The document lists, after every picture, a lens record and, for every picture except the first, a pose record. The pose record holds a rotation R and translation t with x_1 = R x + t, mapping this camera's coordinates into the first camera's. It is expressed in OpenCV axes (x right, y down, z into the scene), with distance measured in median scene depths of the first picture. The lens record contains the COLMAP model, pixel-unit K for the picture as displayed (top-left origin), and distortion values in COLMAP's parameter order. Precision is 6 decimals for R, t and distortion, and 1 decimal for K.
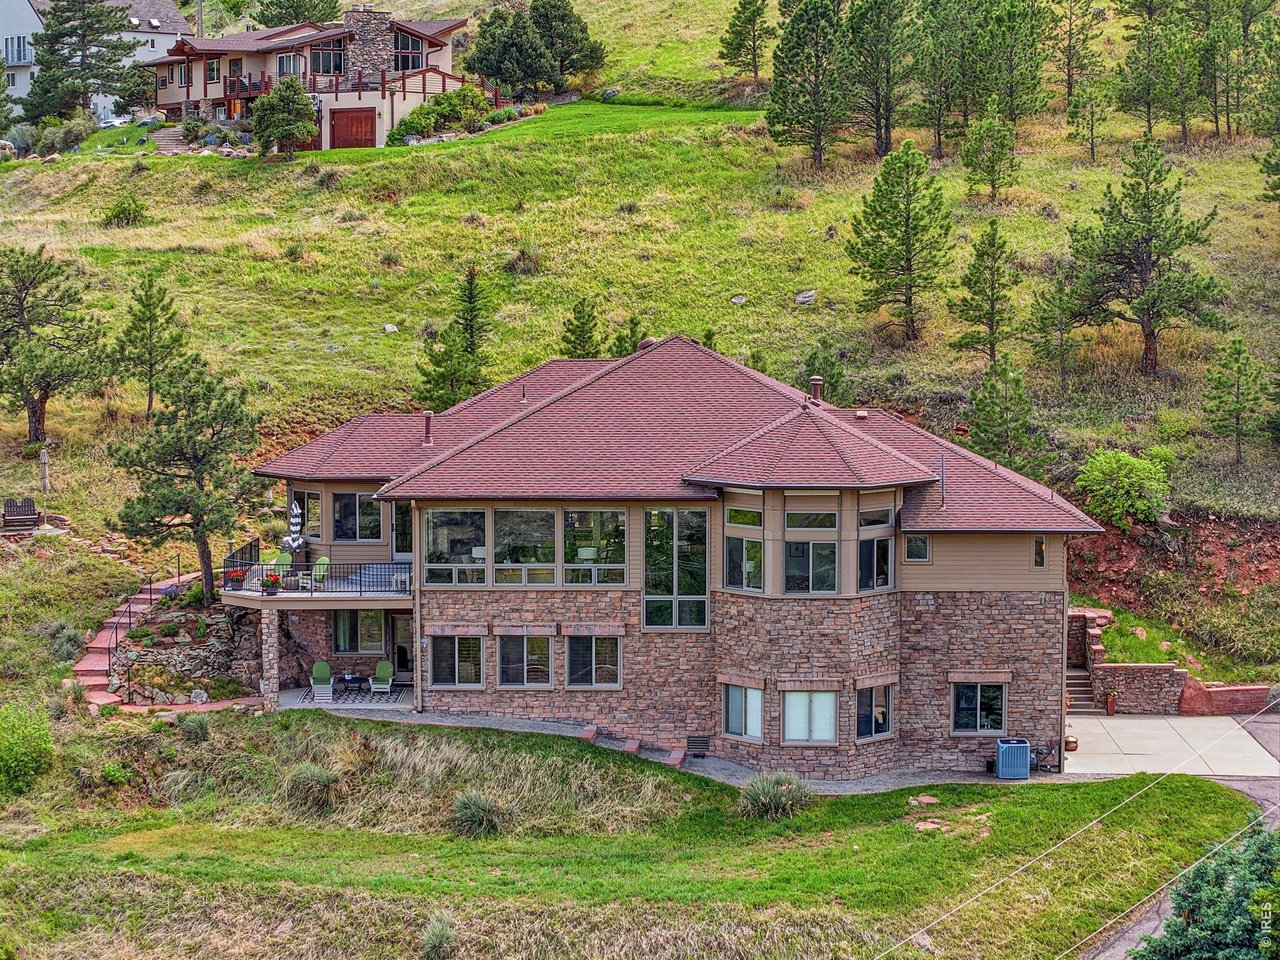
lens RADIAL K [[2683.3, 0, 640.0], [0, 2683.3, 480.0], [0, 0, 1]] dist [-0.119838, -0.128384]
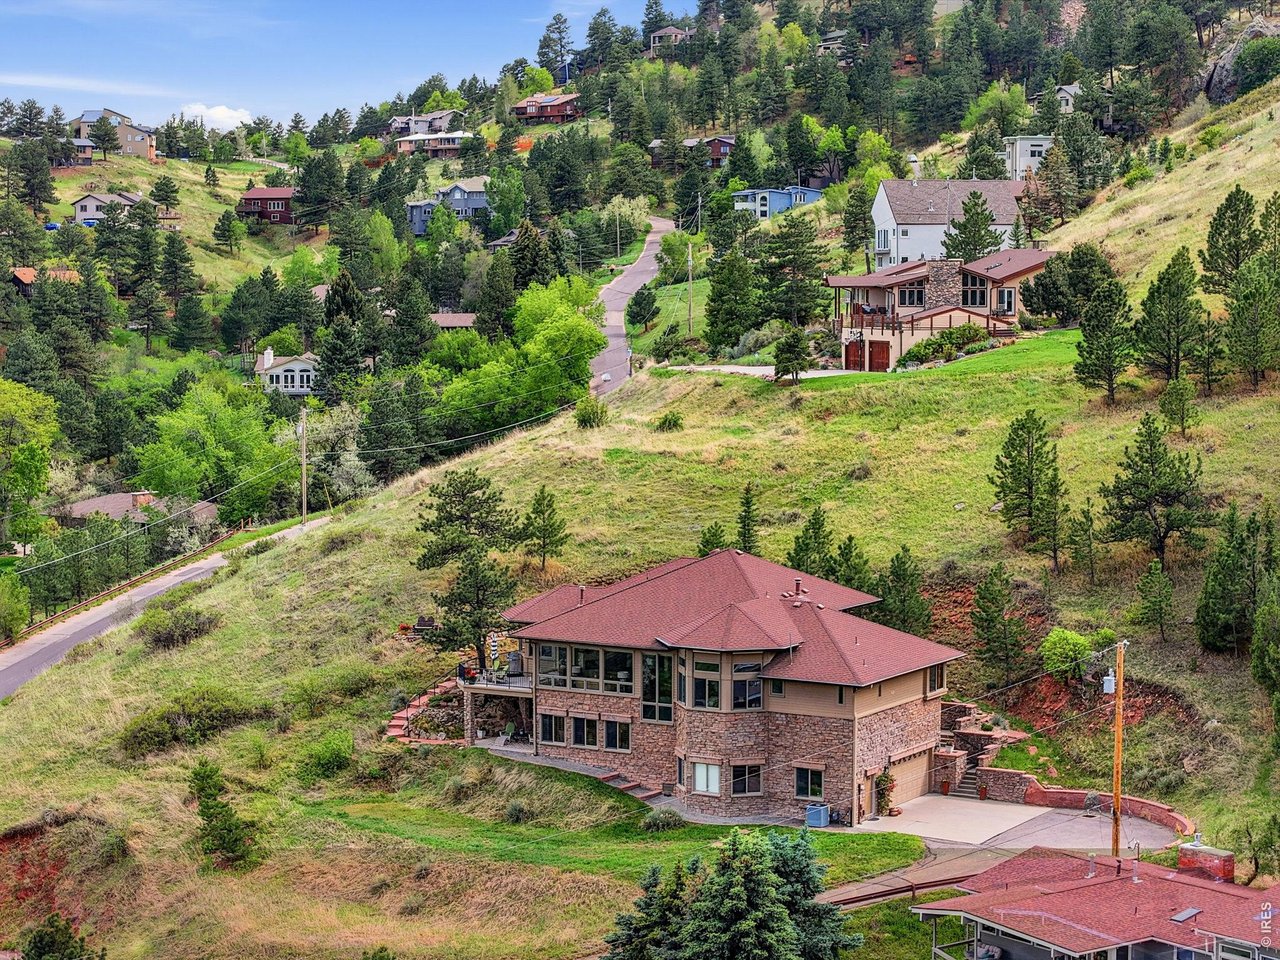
lens RADIAL K [[2683.3, 0, 640.0], [0, 2683.3, 480.0], [0, 0, 1]] dist [-0.119838, -0.128384]
pose [[0.862106, 0.041664, -0.505013, 0.886070], [-0.046894, 0.998897, 0.002358, -0.106767], [0.504554, 0.021650, 0.863109, -0.529863]]
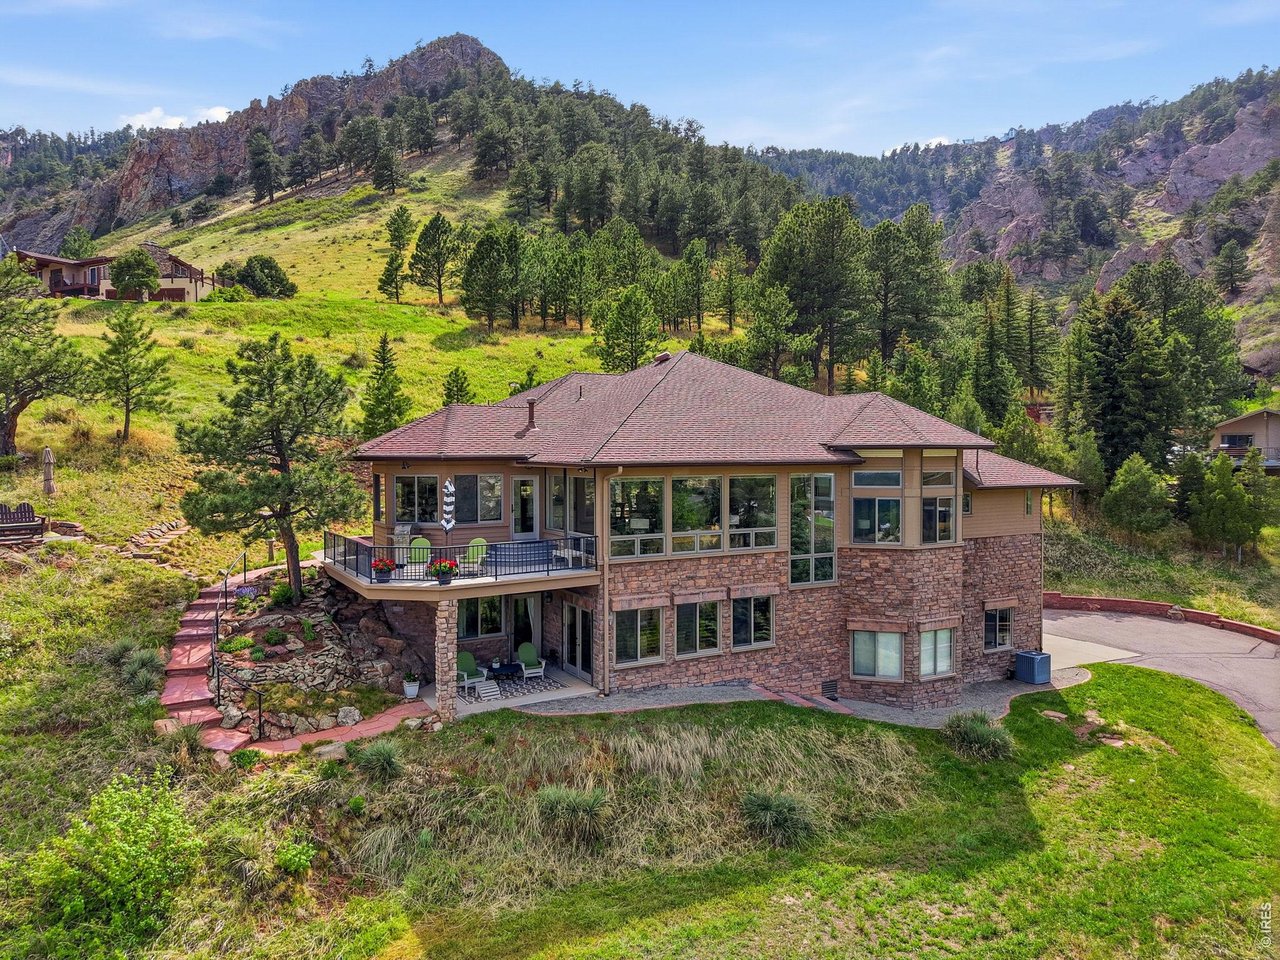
lens RADIAL K [[857.4, 0, 639.9], [0, 857.4, 471.6], [0, 0, 1]] dist [0.062095, -0.083753]
pose [[0.858672, -0.012112, 0.512382, -0.227075], [0.050727, 0.996820, -0.061448, 0.027489], [-0.510008, 0.078755, 0.856557, 0.729824]]
